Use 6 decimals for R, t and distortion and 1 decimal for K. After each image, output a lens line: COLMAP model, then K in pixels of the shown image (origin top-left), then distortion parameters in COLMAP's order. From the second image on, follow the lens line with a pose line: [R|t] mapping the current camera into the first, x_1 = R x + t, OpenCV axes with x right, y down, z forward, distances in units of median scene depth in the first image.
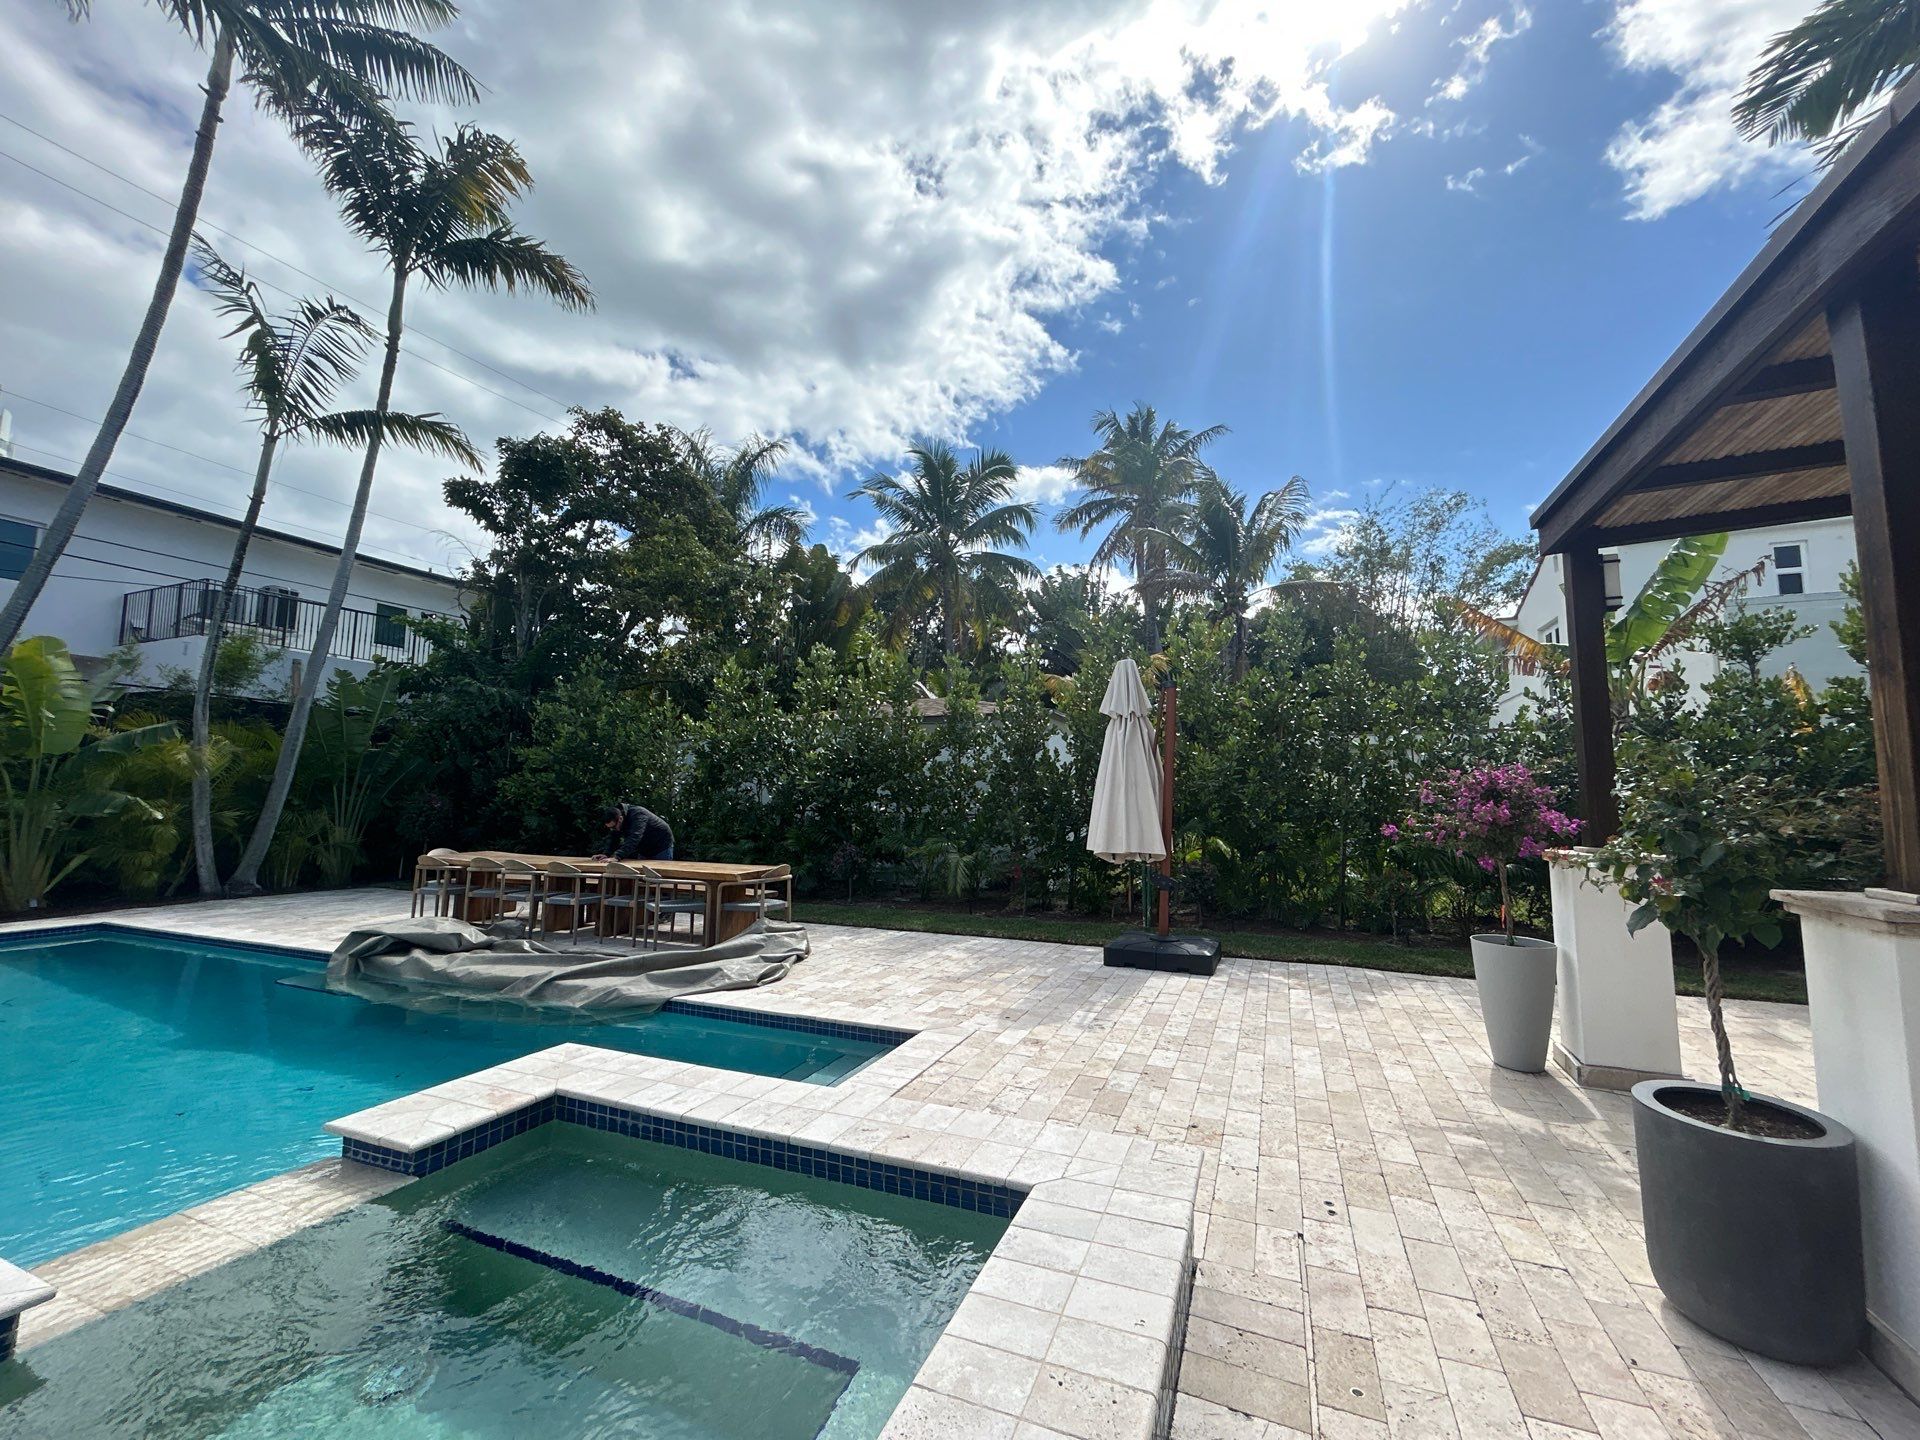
lens RADIAL K [[771.6, 0, 964.6], [0, 771.6, 705.8], [0, 0, 1]] dist [-0.006429, 0.001510]
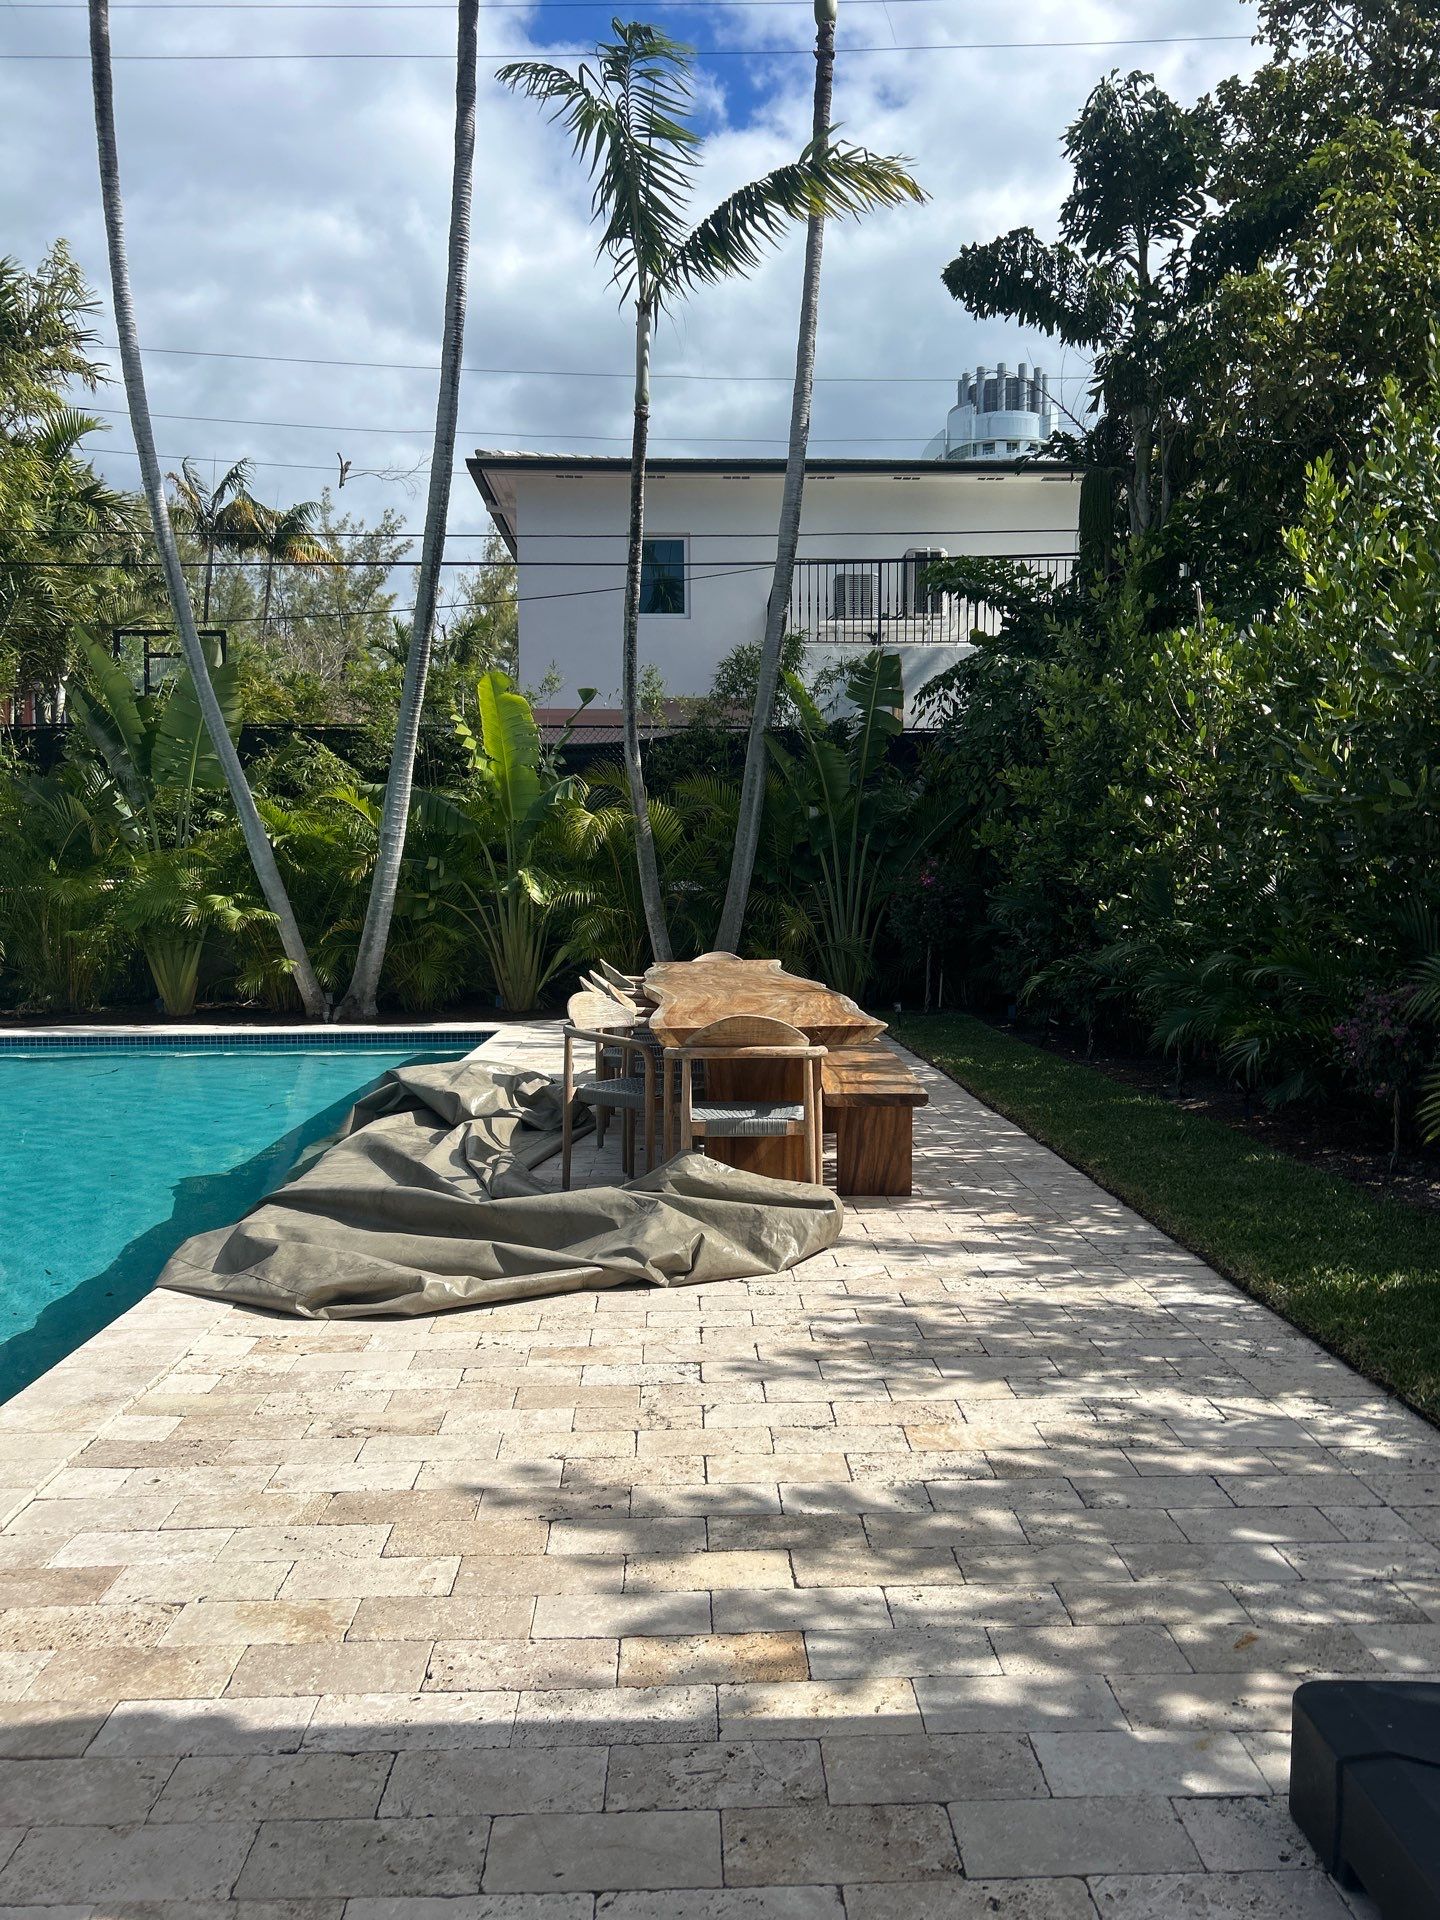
lens RADIAL K [[1454.7, 0, 753.6], [0, 1454.7, 973.0], [0, 0, 1]] dist [0.034059, -0.046594]
pose [[0.418537, 0.043215, -0.907171, 0.284622], [0.117689, 0.987864, 0.101357, 0.095687], [0.900542, -0.149186, 0.408371, 0.582614]]
